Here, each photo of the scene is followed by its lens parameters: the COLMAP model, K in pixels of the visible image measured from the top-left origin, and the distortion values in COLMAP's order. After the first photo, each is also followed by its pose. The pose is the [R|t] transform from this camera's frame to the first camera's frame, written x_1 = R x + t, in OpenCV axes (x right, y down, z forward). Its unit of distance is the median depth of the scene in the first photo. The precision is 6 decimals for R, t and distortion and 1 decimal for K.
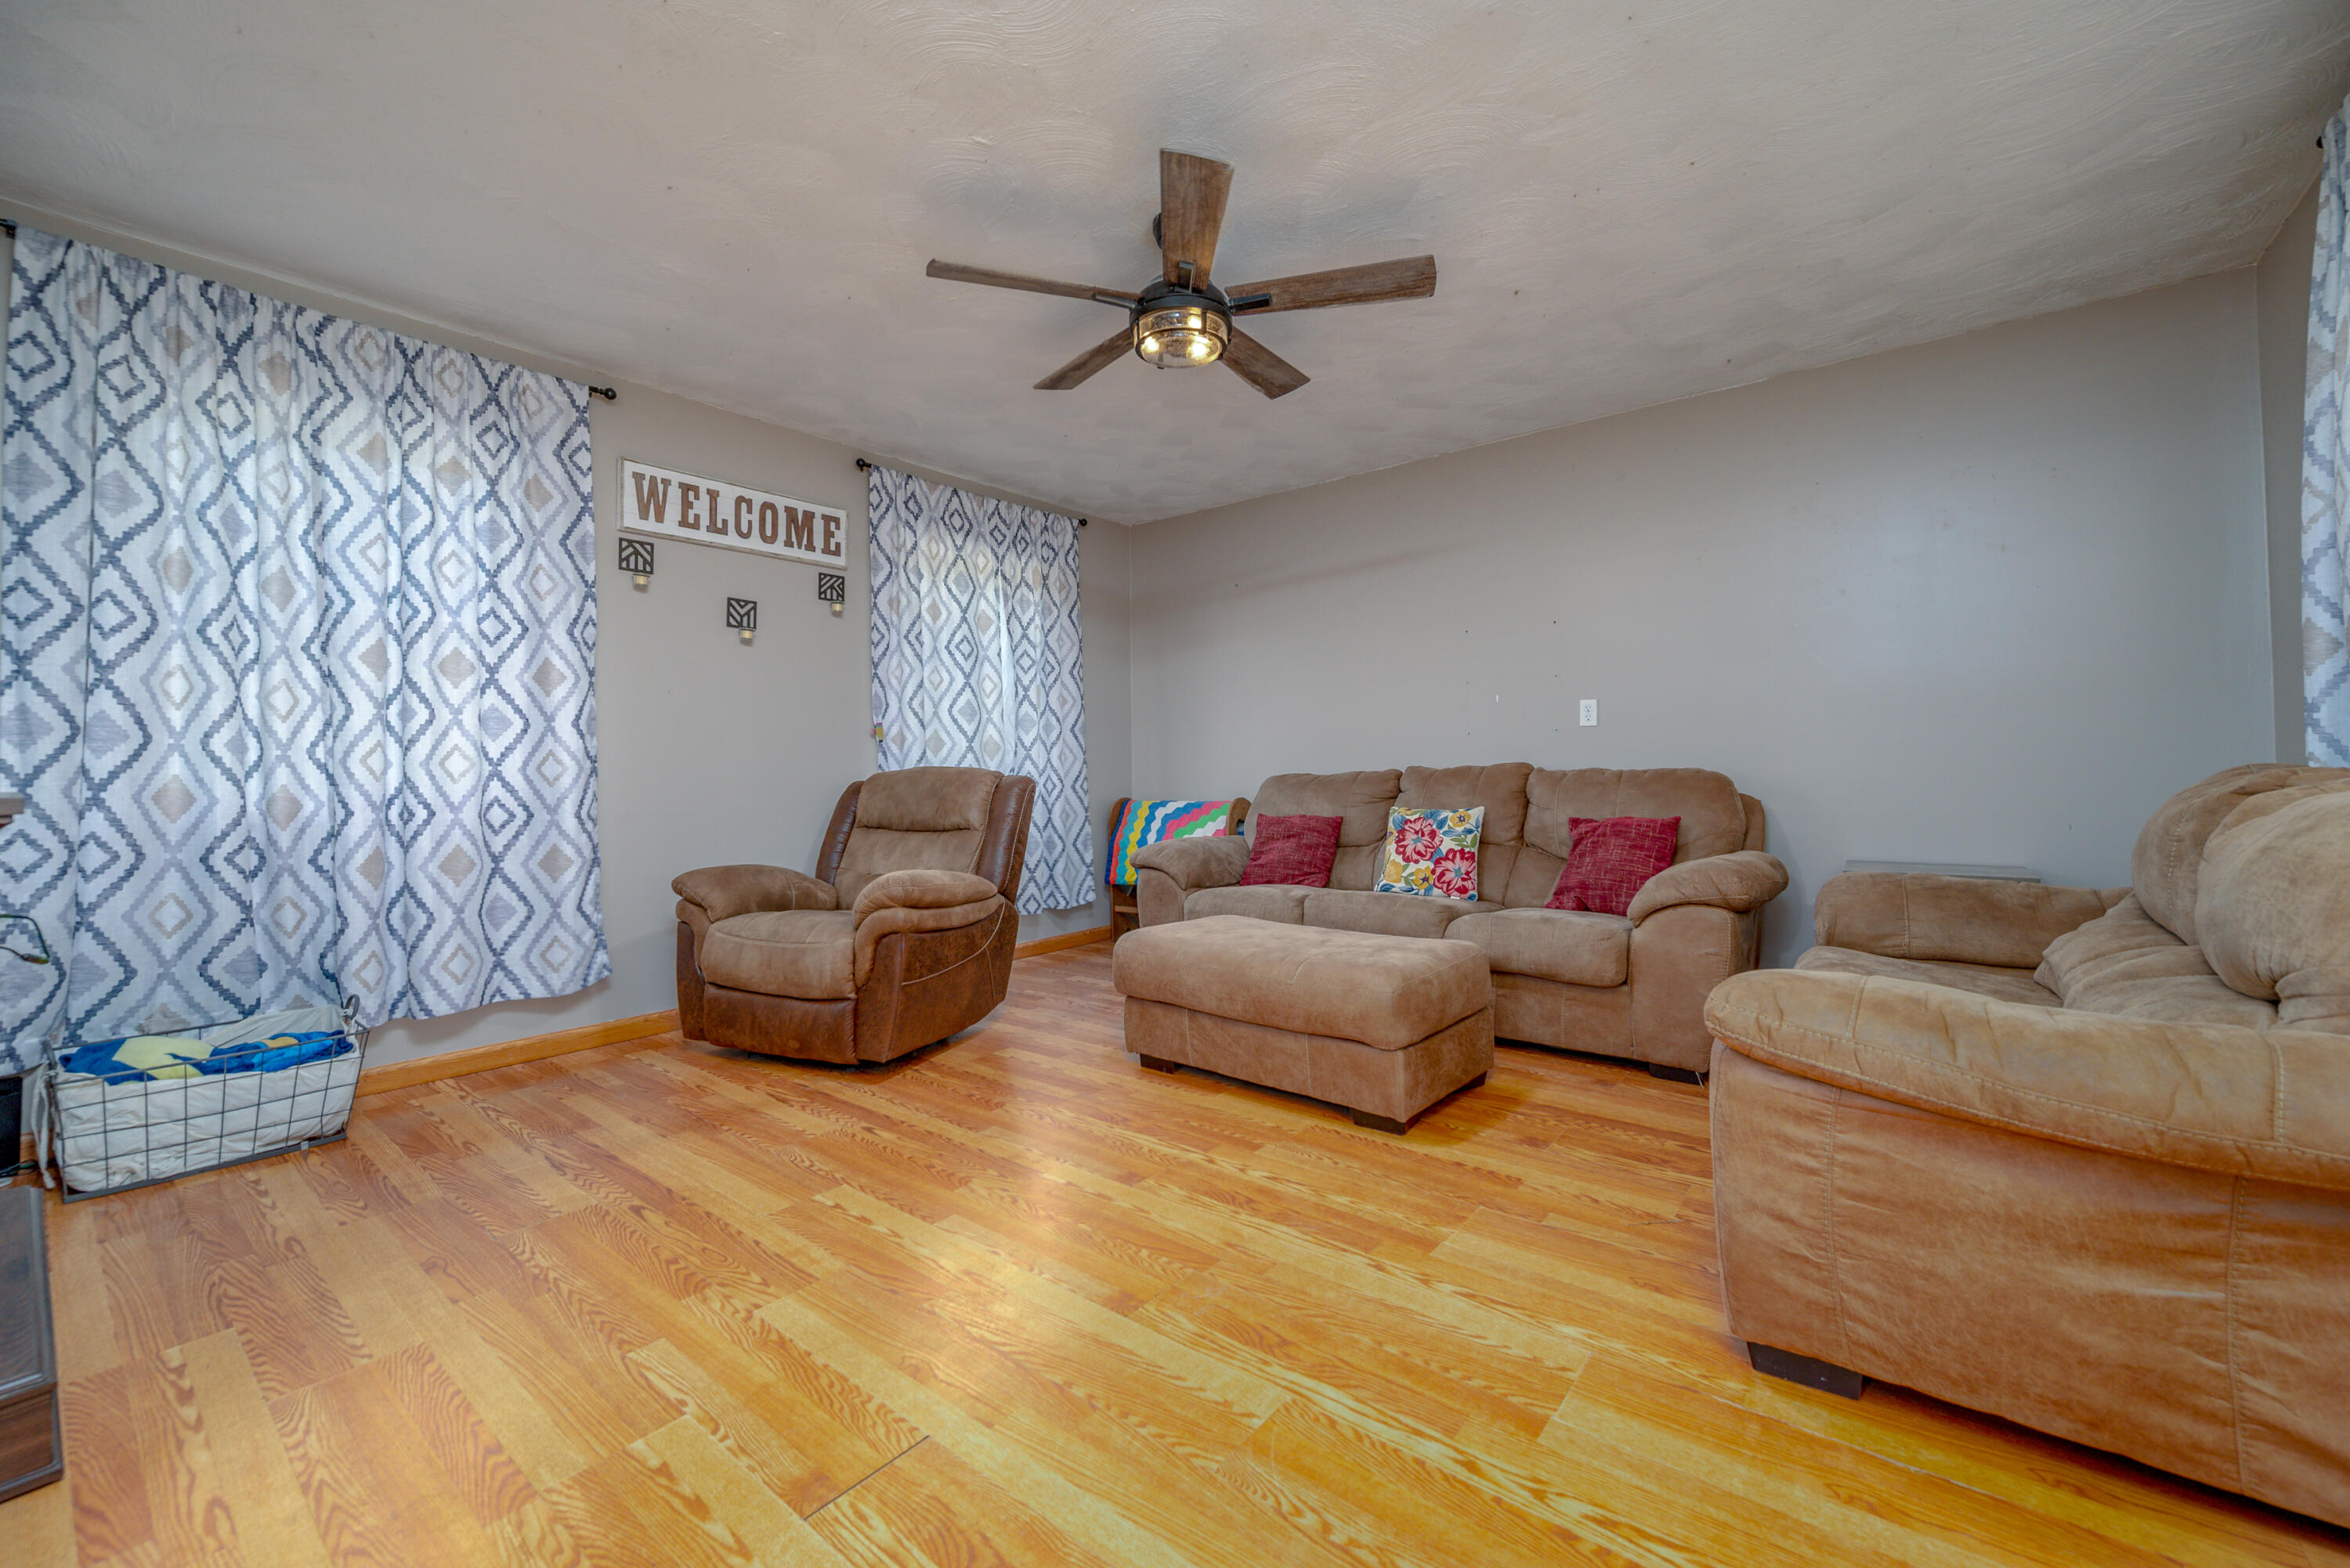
lens RADIAL K [[927.3, 0, 1171.3], [0, 927.3, 766.6], [0, 0, 1]] dist [-0.001071, -0.000077]
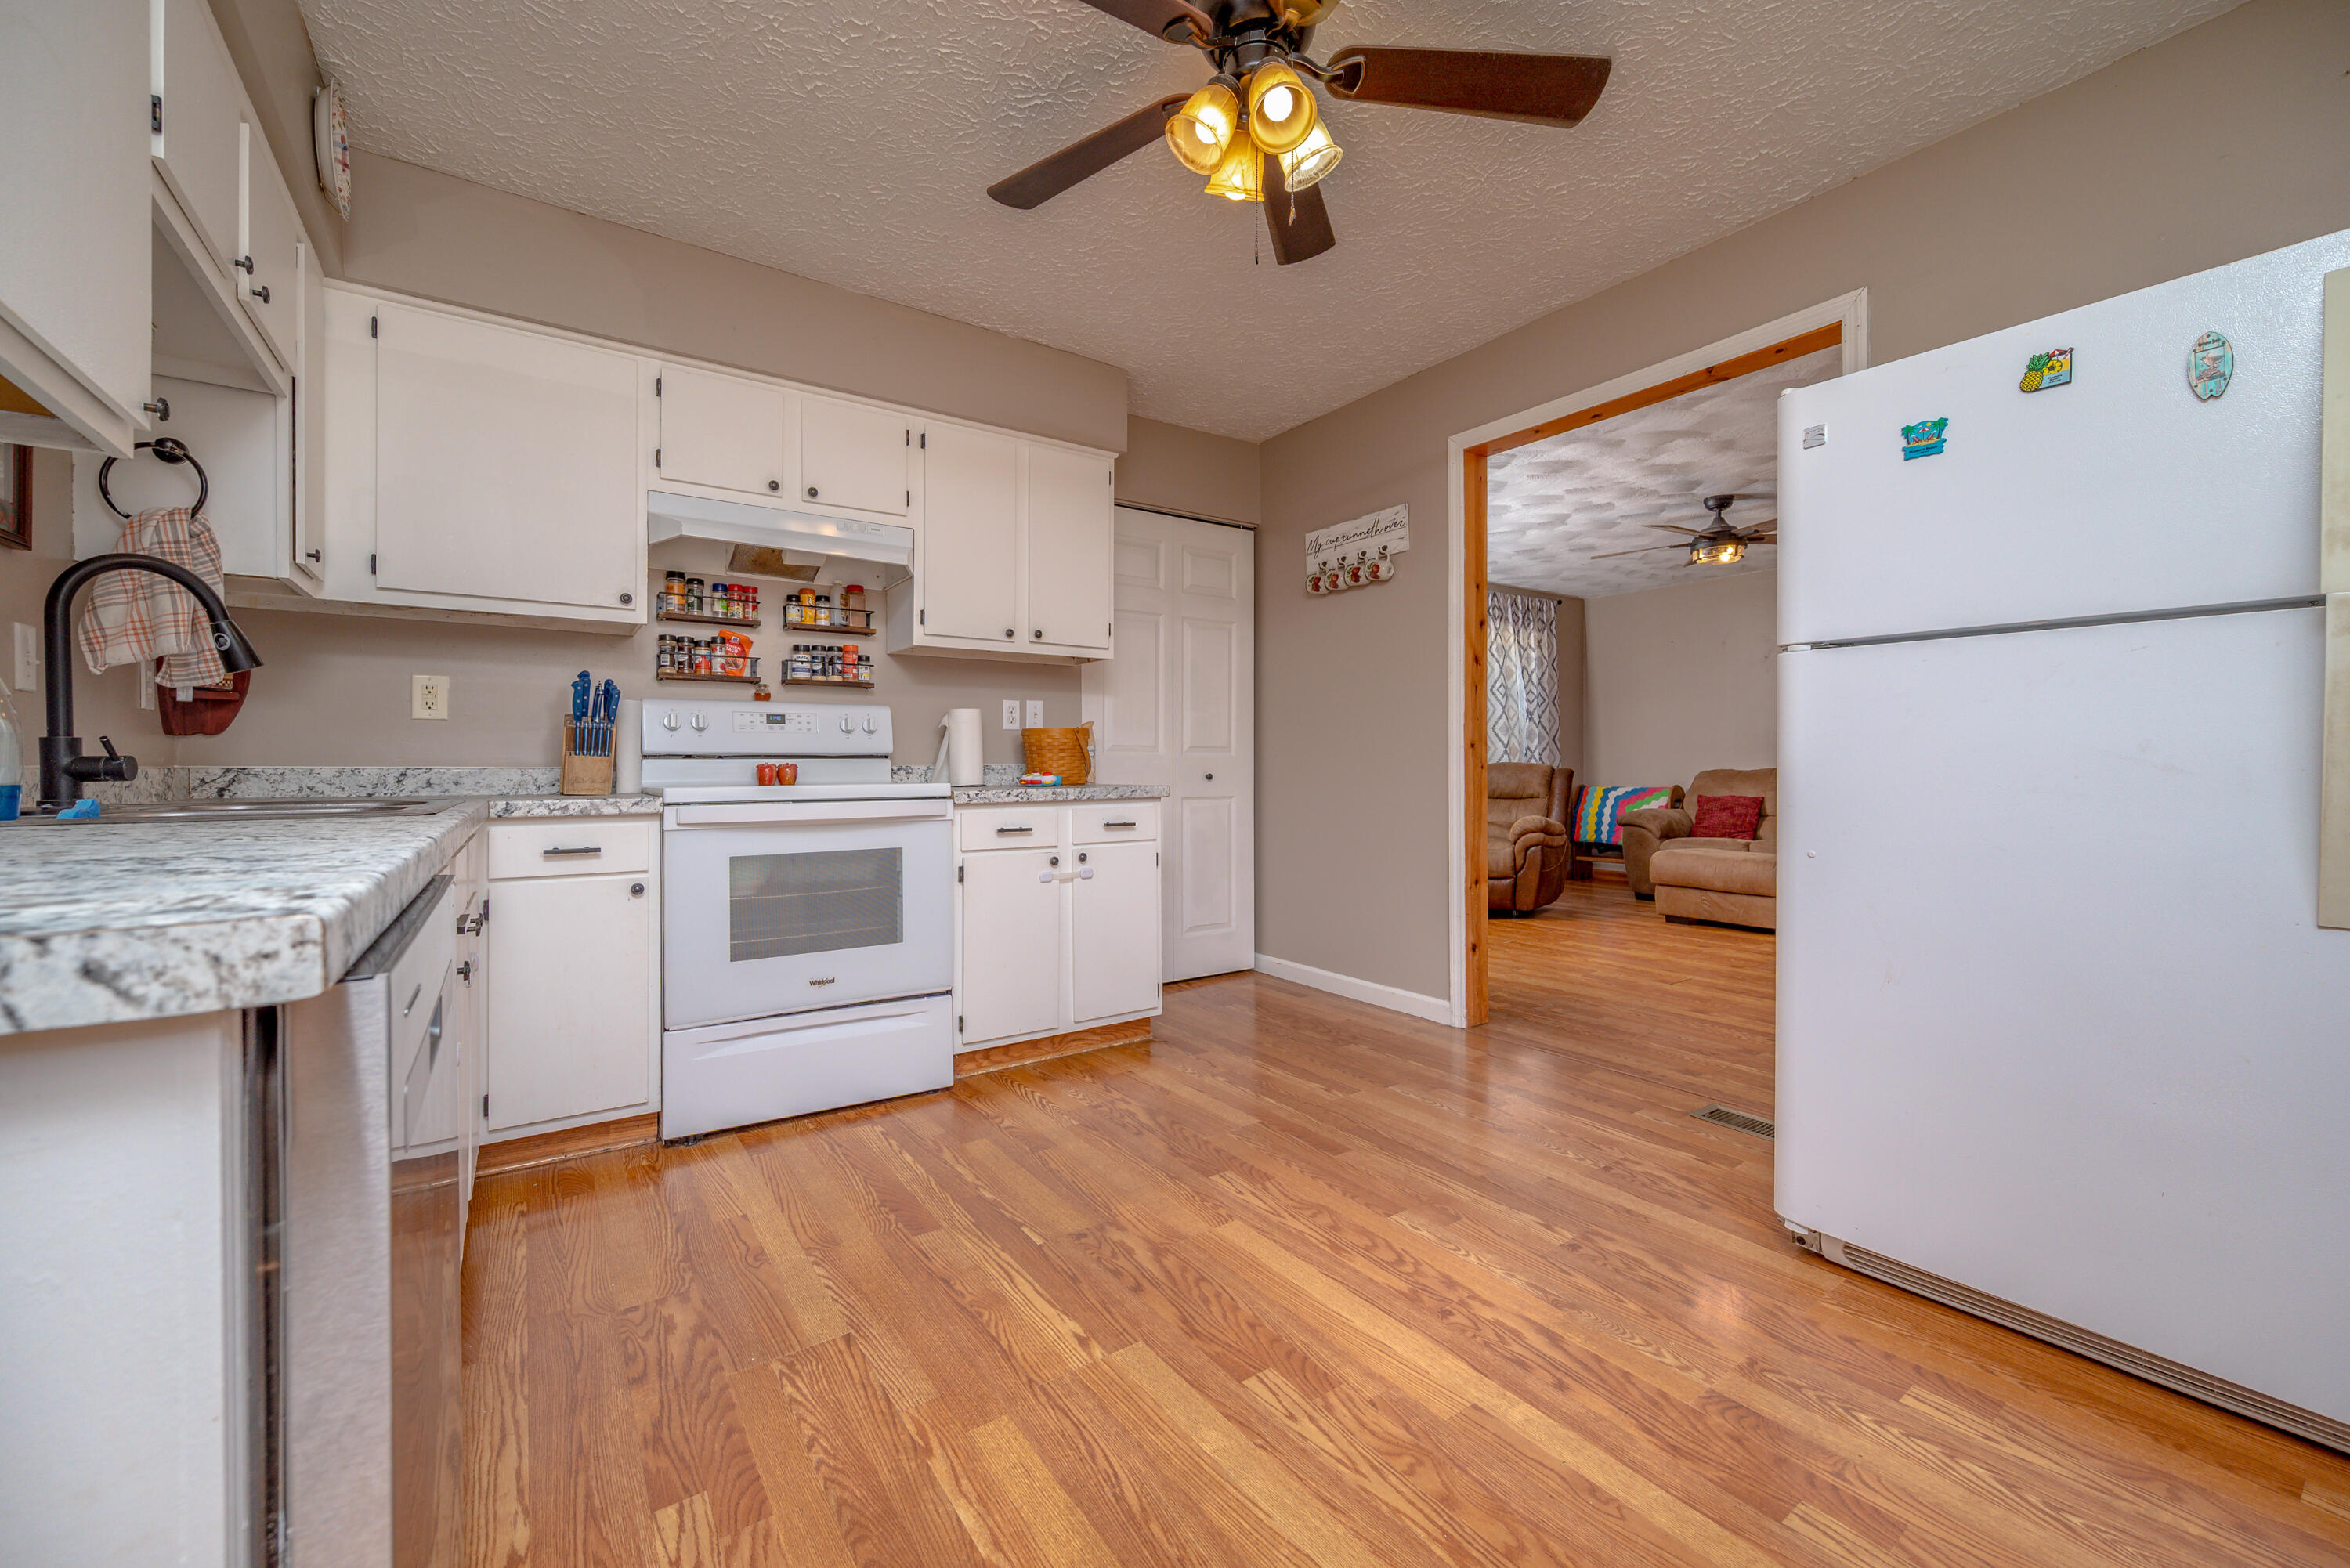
lens RADIAL K [[927.3, 0, 1183.5], [0, 927.3, 765.1], [0, 0, 1]] dist [-0.001071, -0.000077]
pose [[0.963085, 0.009055, -0.269046, -0.422329], [-0.008964, 0.999959, 0.001566, 0.009287], [0.269049, 0.000903, 0.963126, -0.955813]]
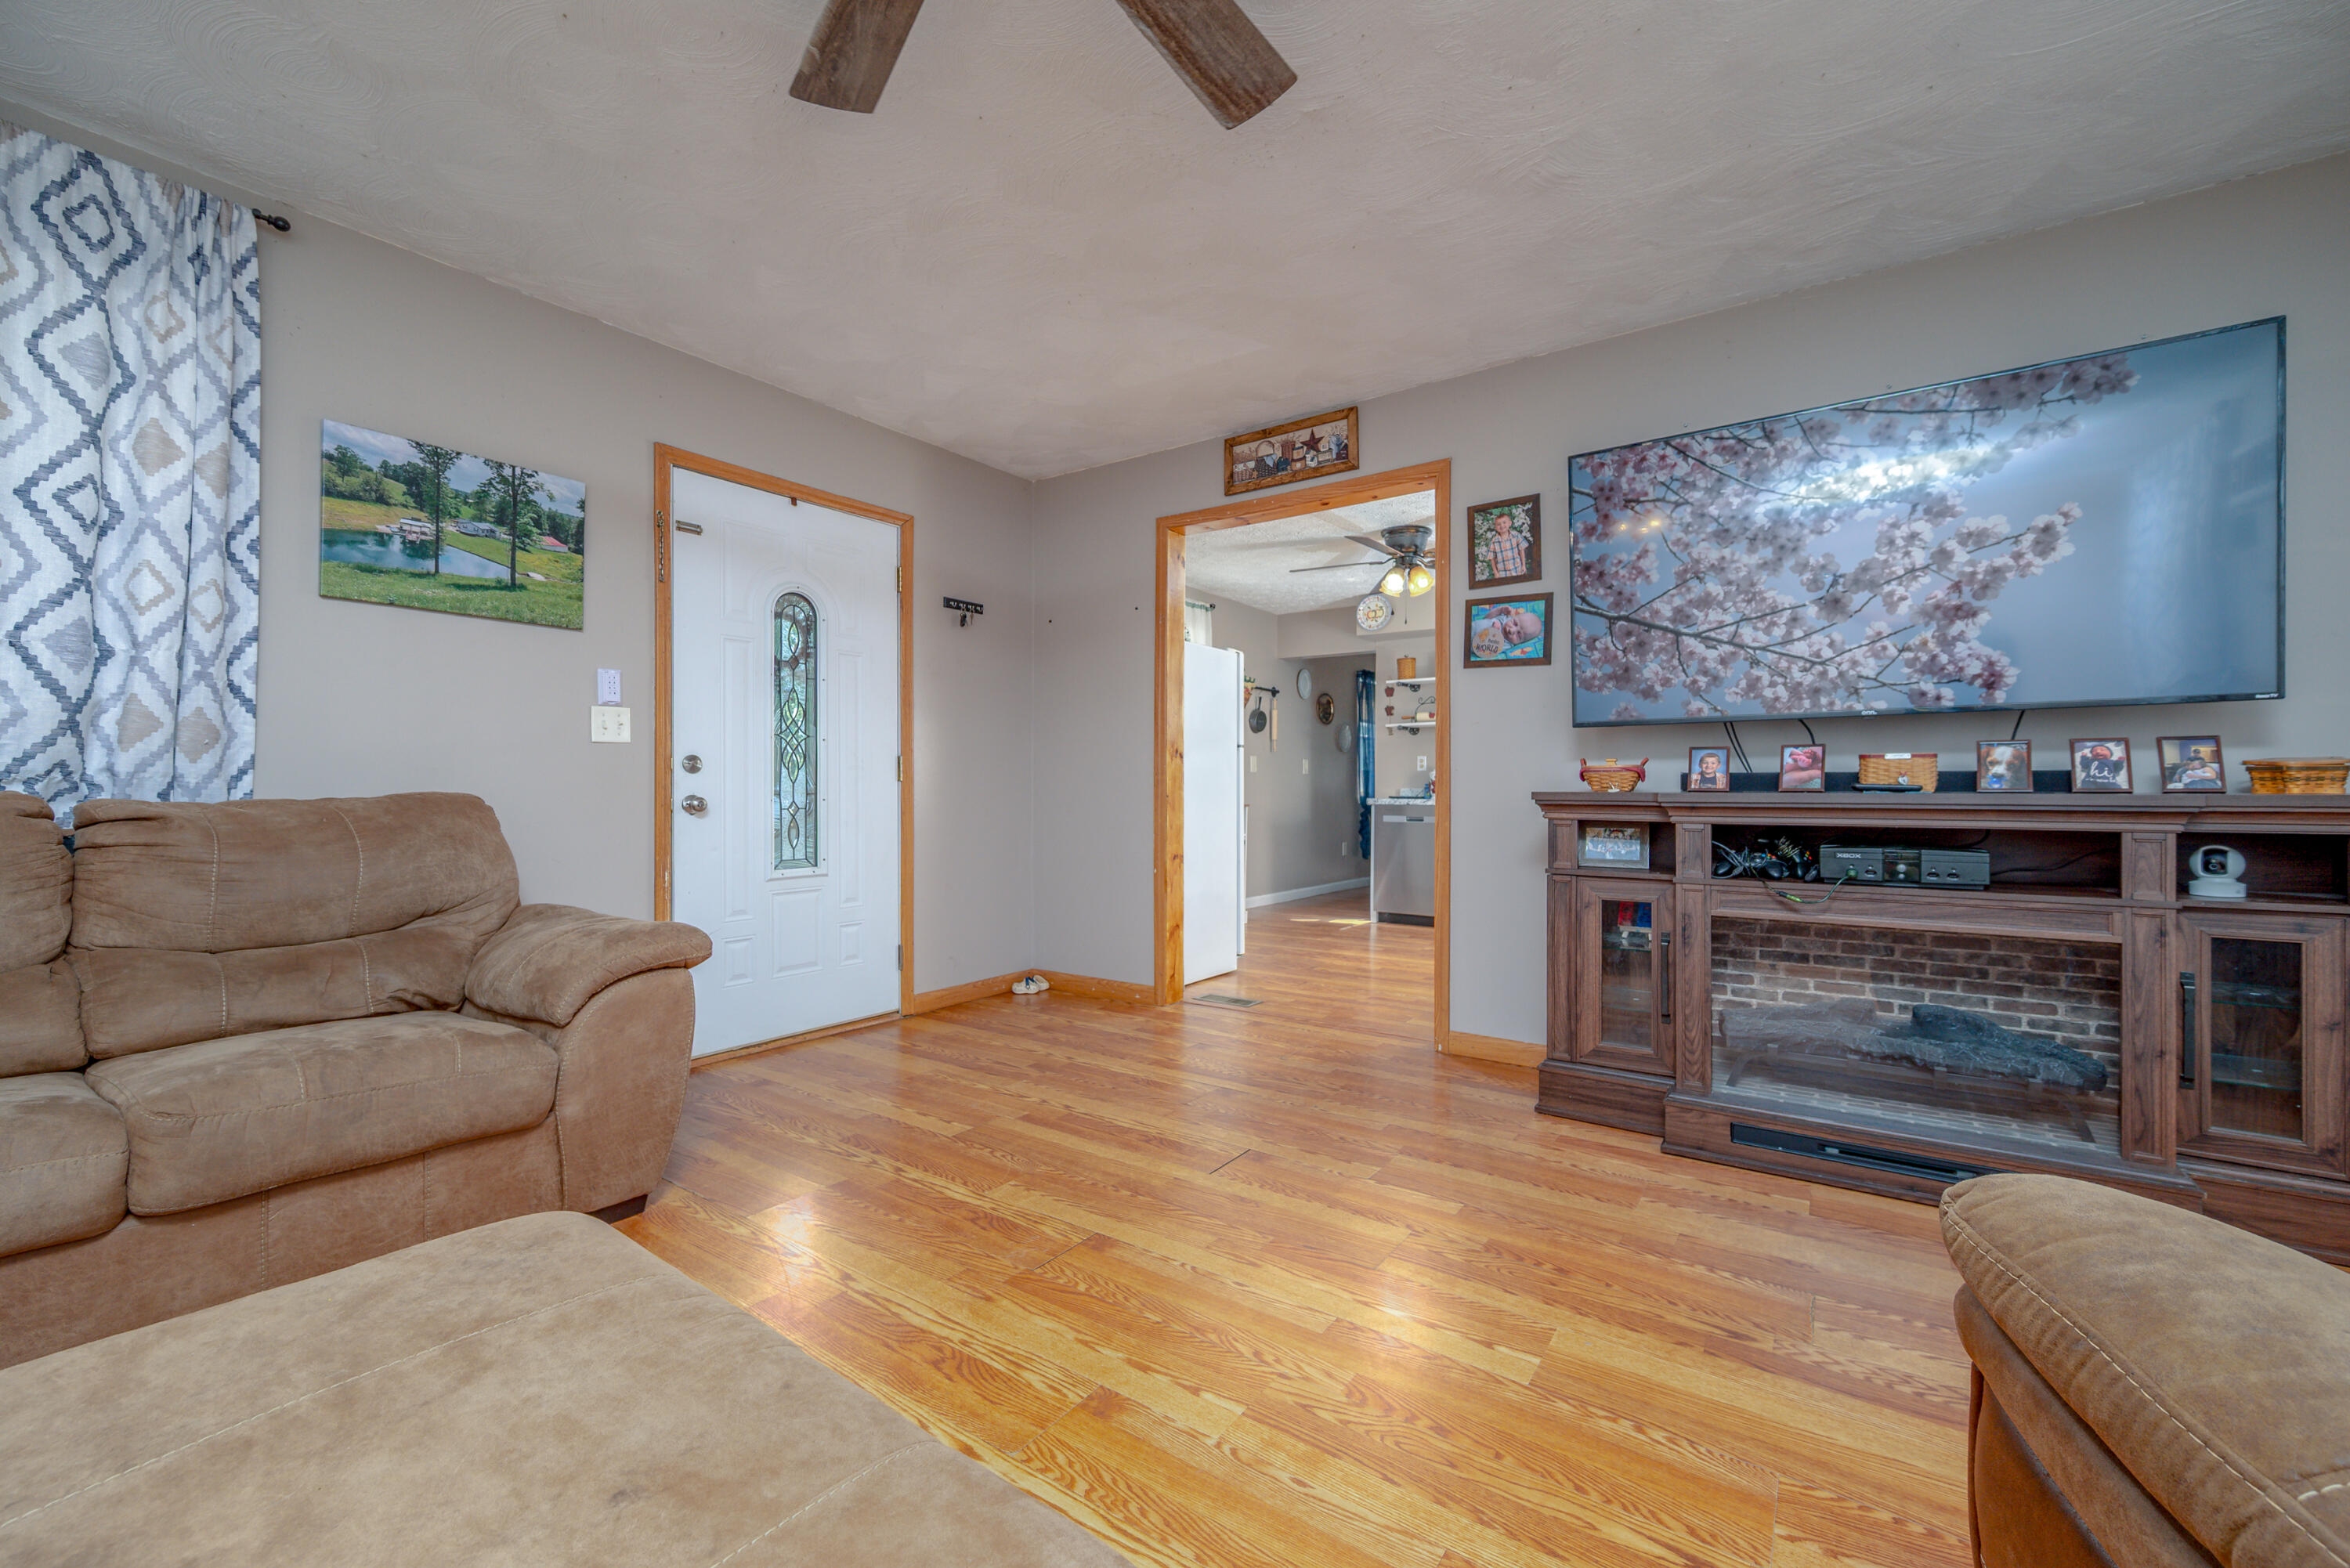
lens RADIAL K [[927.3, 0, 1197.3], [0, 927.3, 789.4], [0, 0, 1]] dist [-0.001071, -0.000077]
pose [[-0.995217, 0.006709, -0.097460, -0.029212], [0.006637, 0.999977, 0.001057, 0.007419], [0.097465, 0.000405, -0.995239, 1.003347]]
